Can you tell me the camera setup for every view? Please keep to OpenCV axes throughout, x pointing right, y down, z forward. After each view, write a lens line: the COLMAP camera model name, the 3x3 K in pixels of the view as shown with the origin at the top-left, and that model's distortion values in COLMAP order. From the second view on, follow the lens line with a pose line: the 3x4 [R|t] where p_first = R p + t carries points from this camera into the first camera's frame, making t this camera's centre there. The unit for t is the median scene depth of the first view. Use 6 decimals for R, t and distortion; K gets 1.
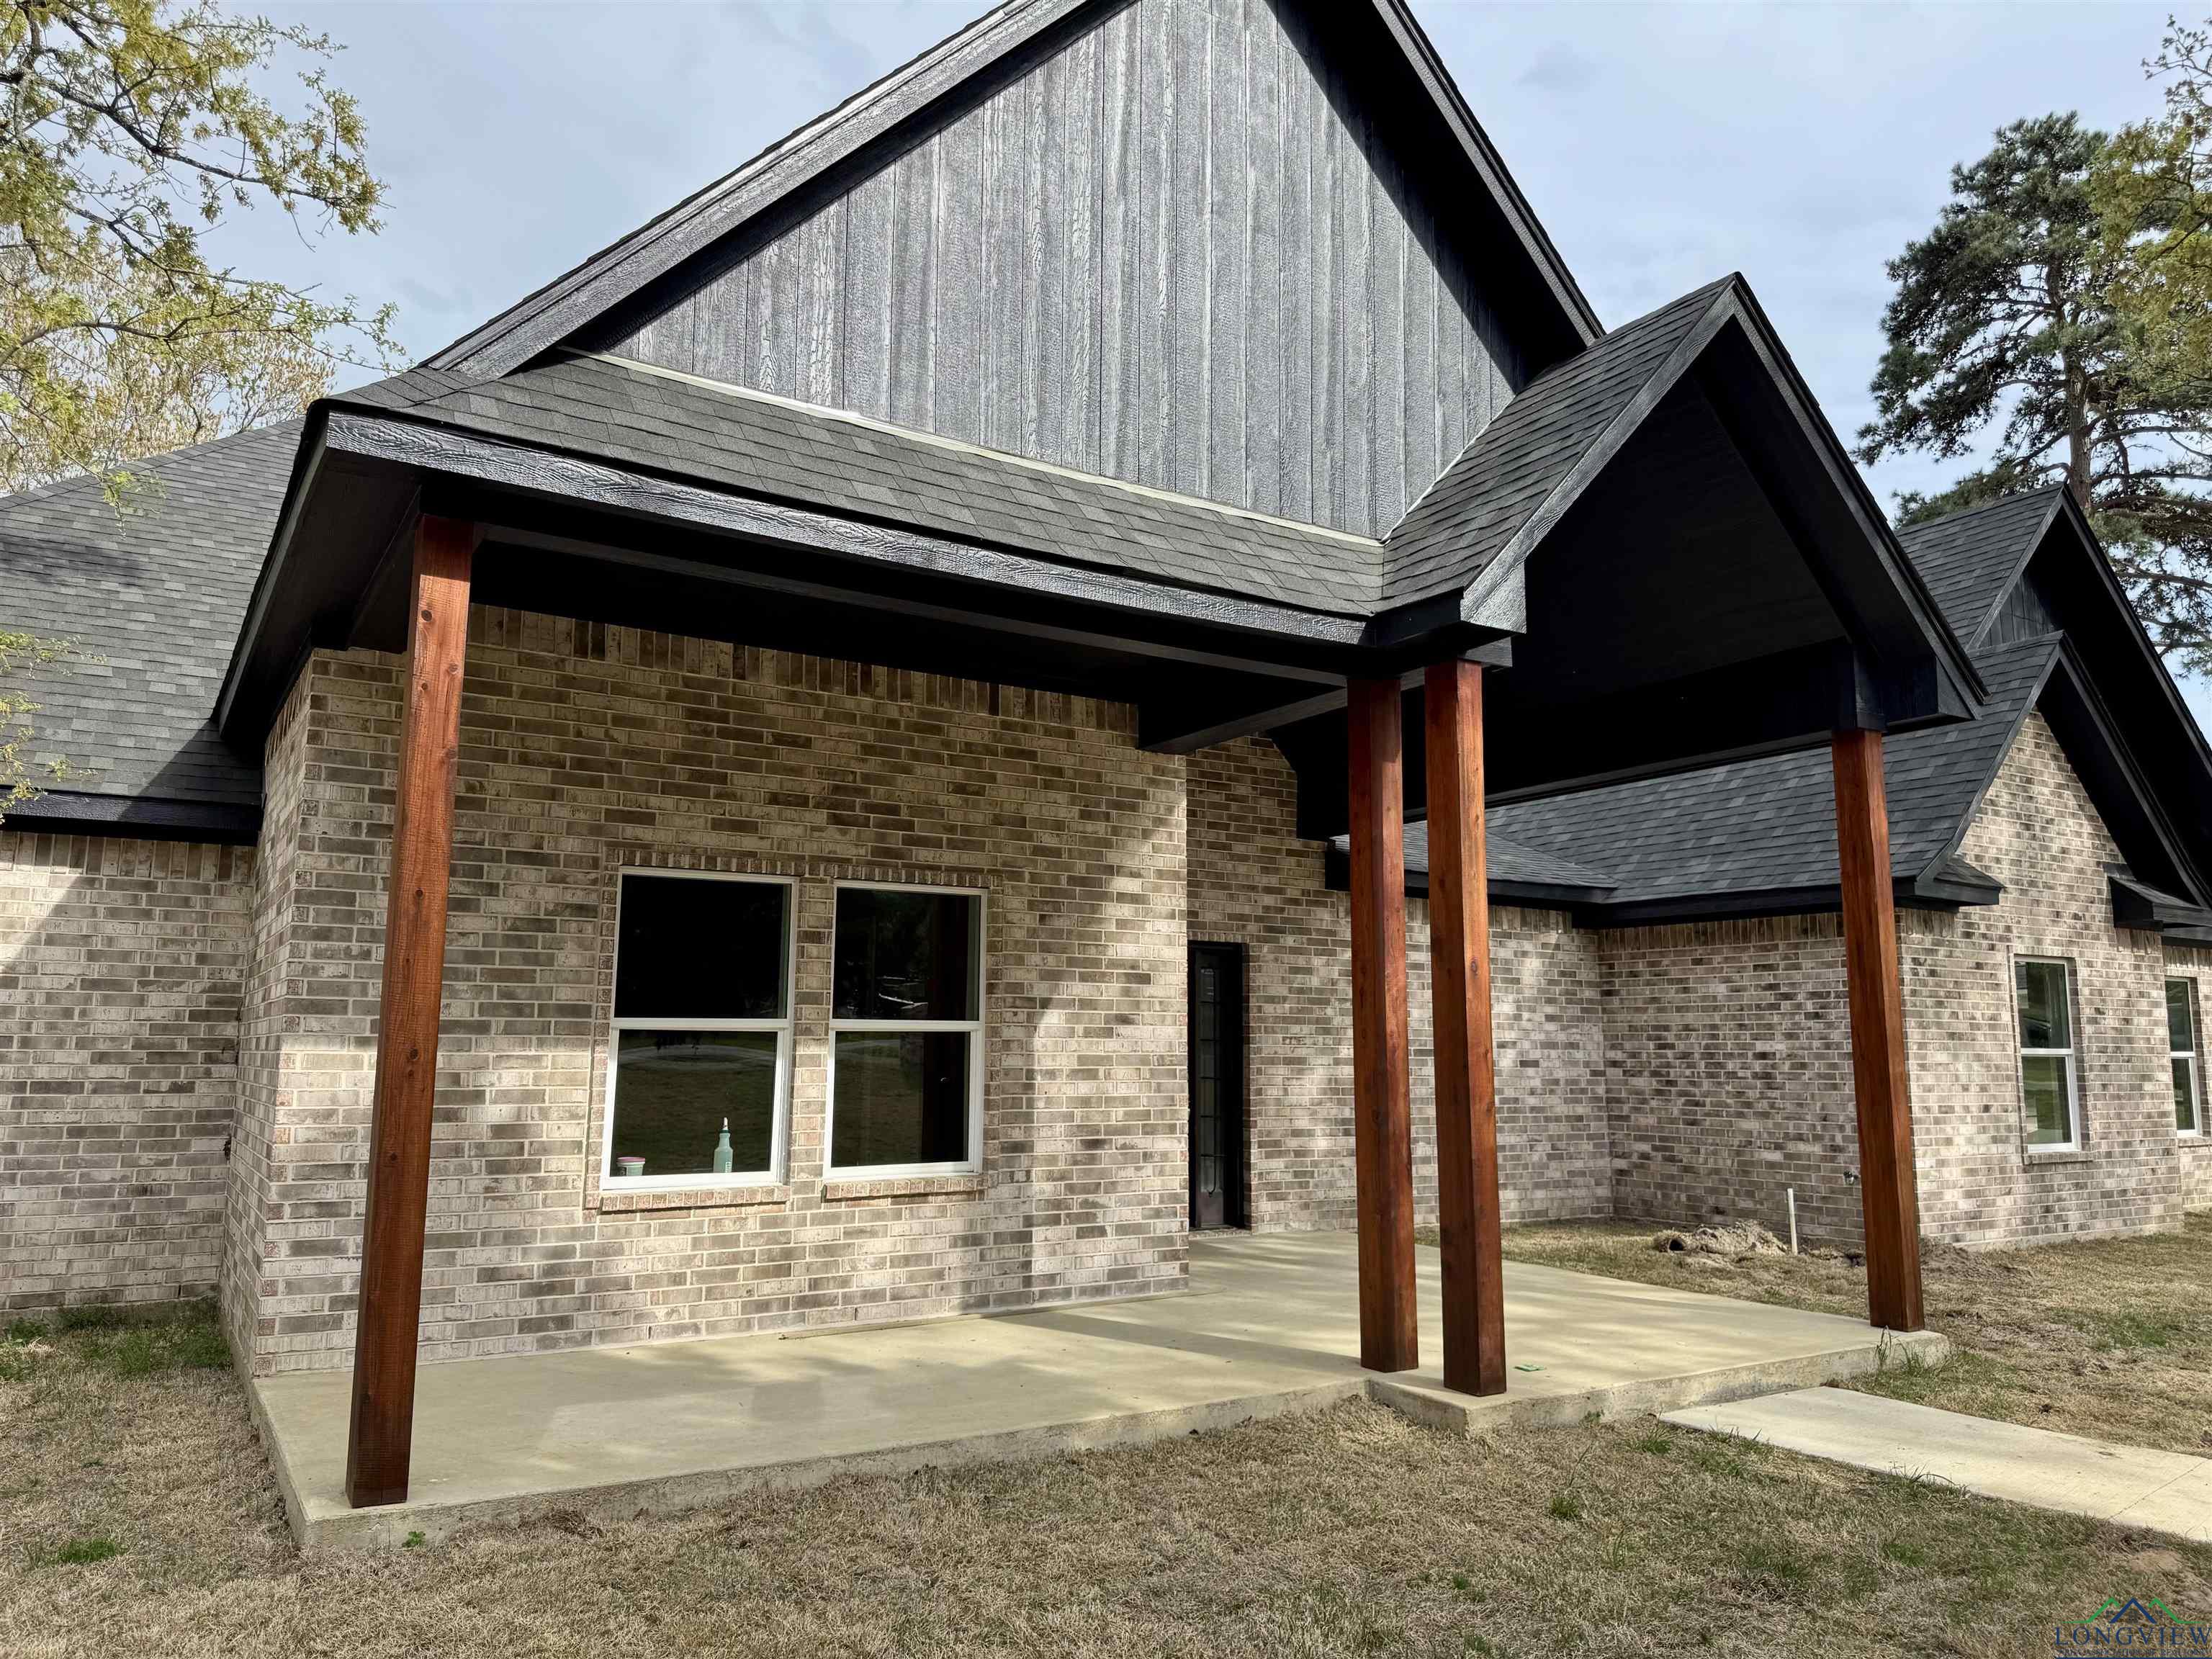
lens RADIAL K [[1544.1, 0, 1106.0], [0, 1544.1, 829.5], [0, 0, 1]] dist [0.124244, -0.199163]
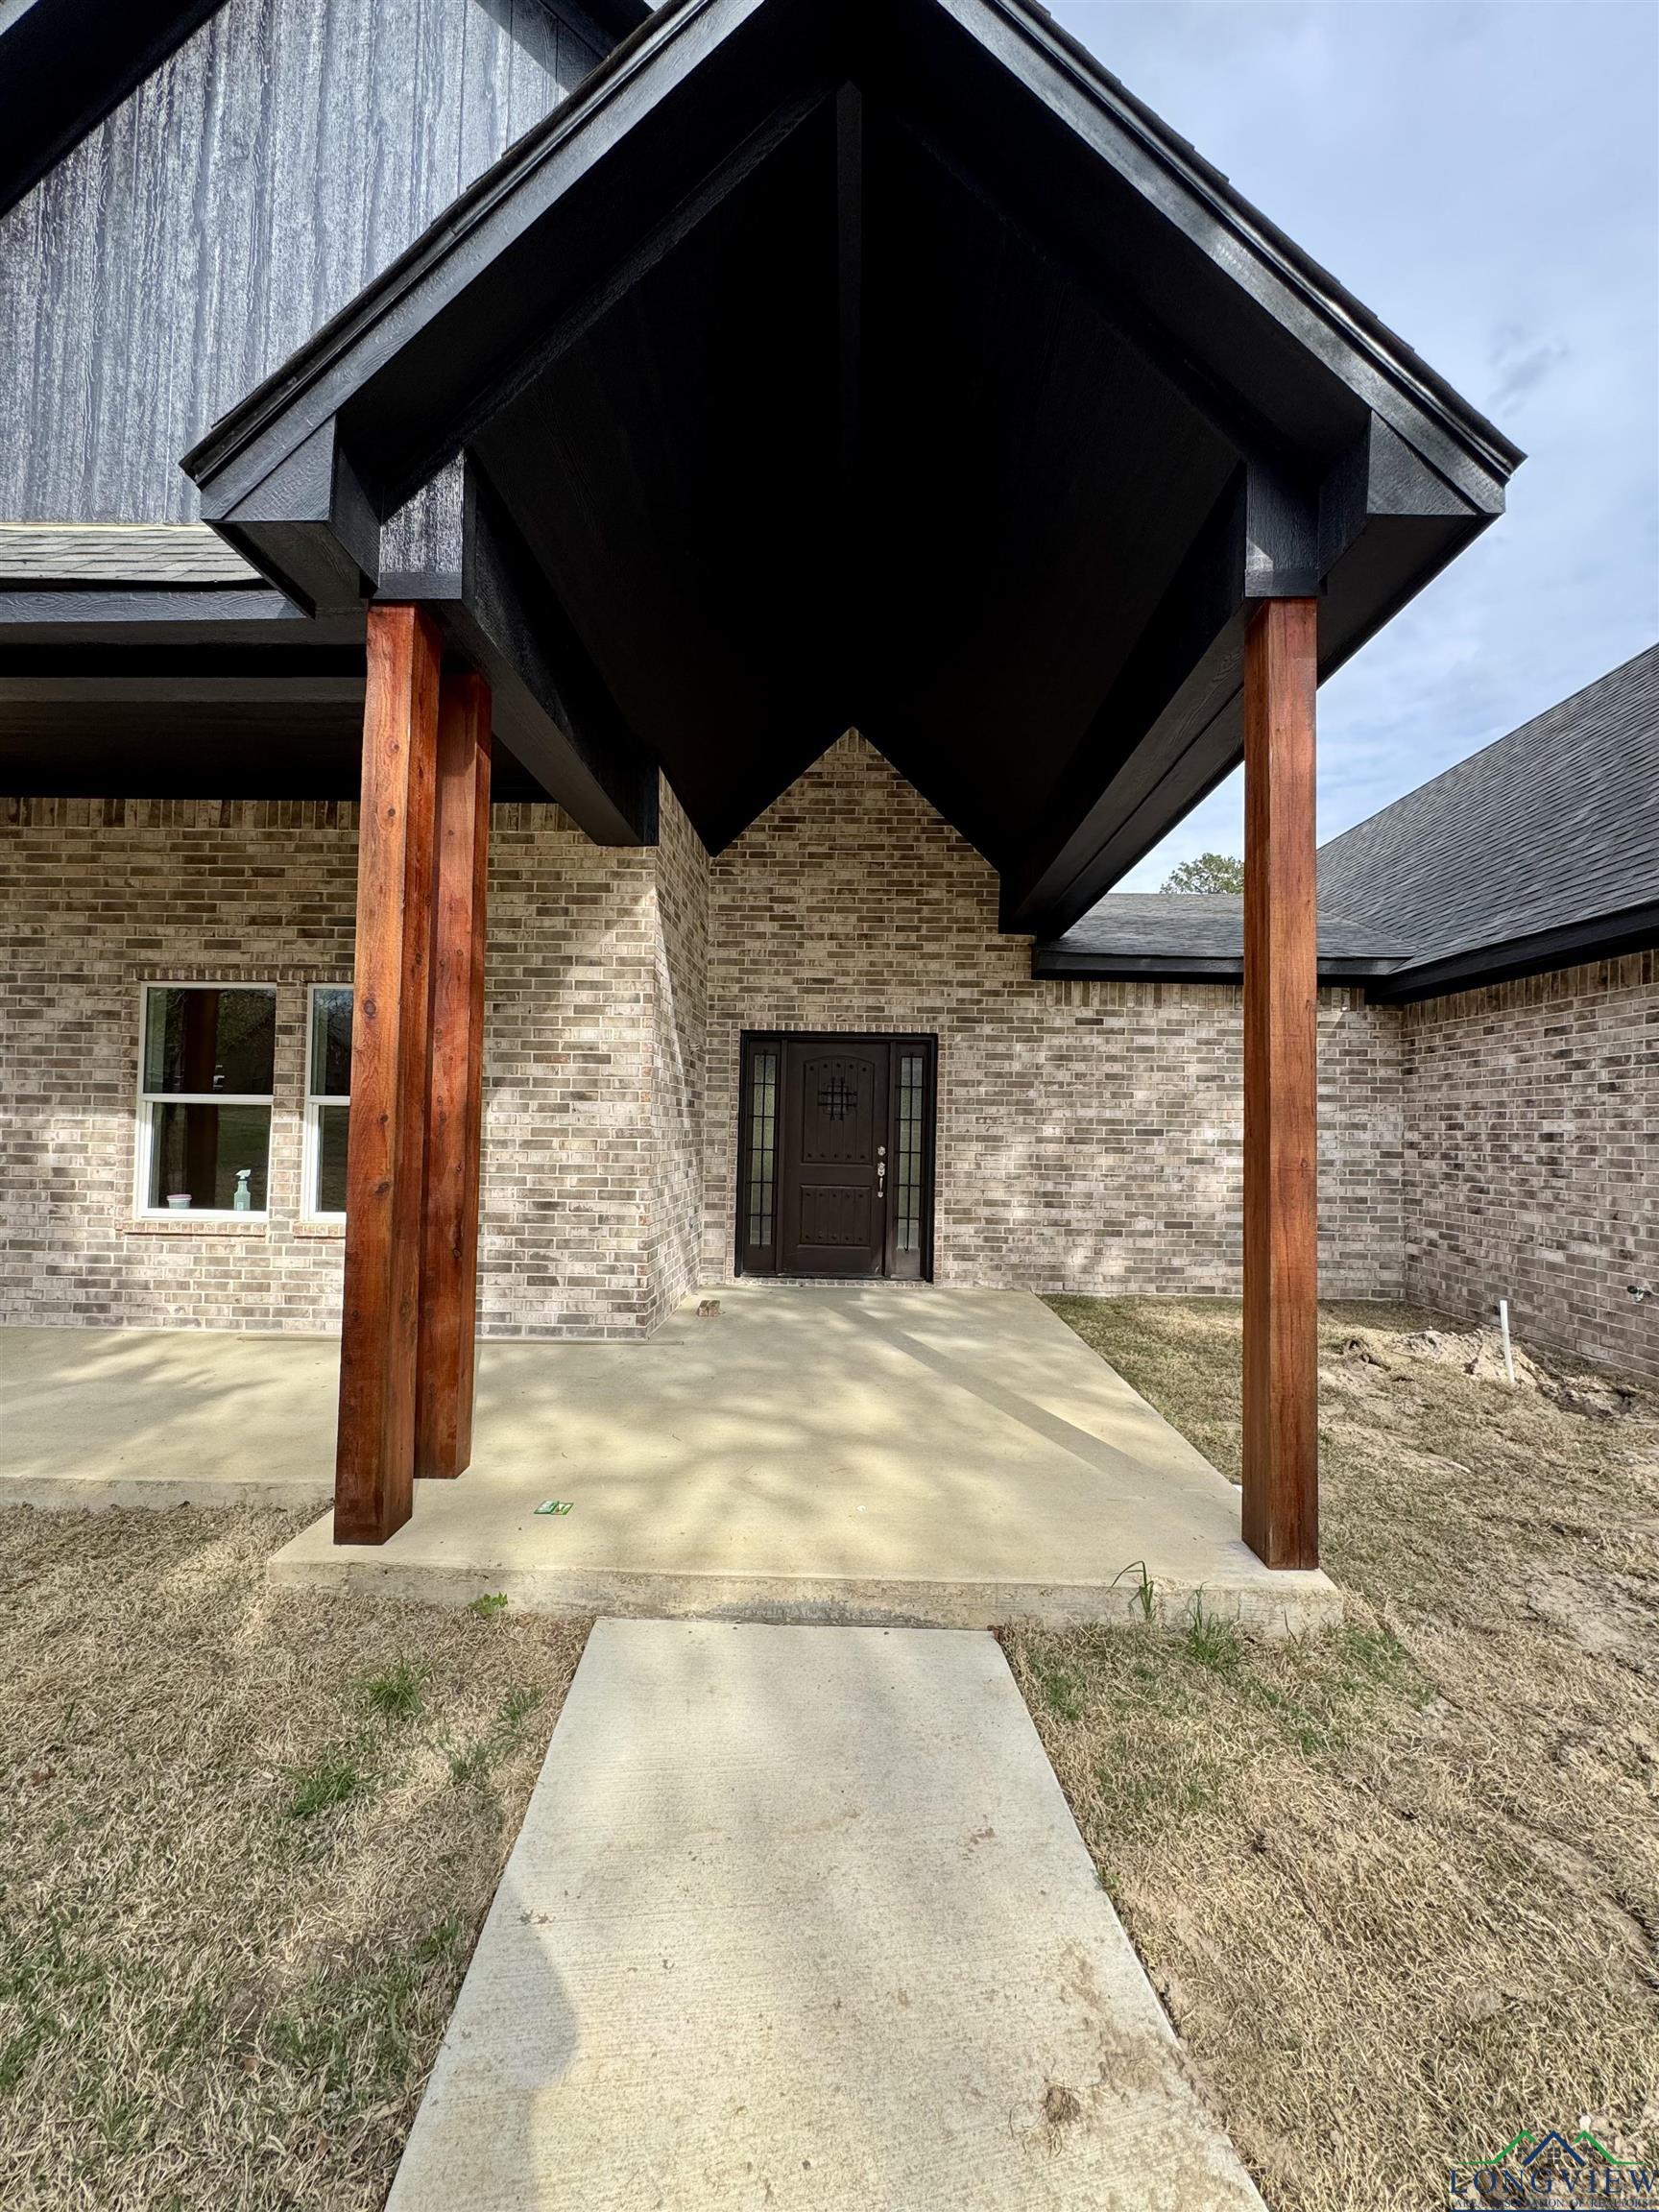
lens RADIAL K [[881.2, 0, 835.6], [0, 881.2, 1112.3], [0, 0, 1]] dist [-0.004524, -0.000059]
pose [[0.836204, -0.002040, -0.548415, 0.414004], [0.066493, 0.992993, 0.097692, 0.069767], [0.544372, -0.118156, 0.830480, 0.473101]]
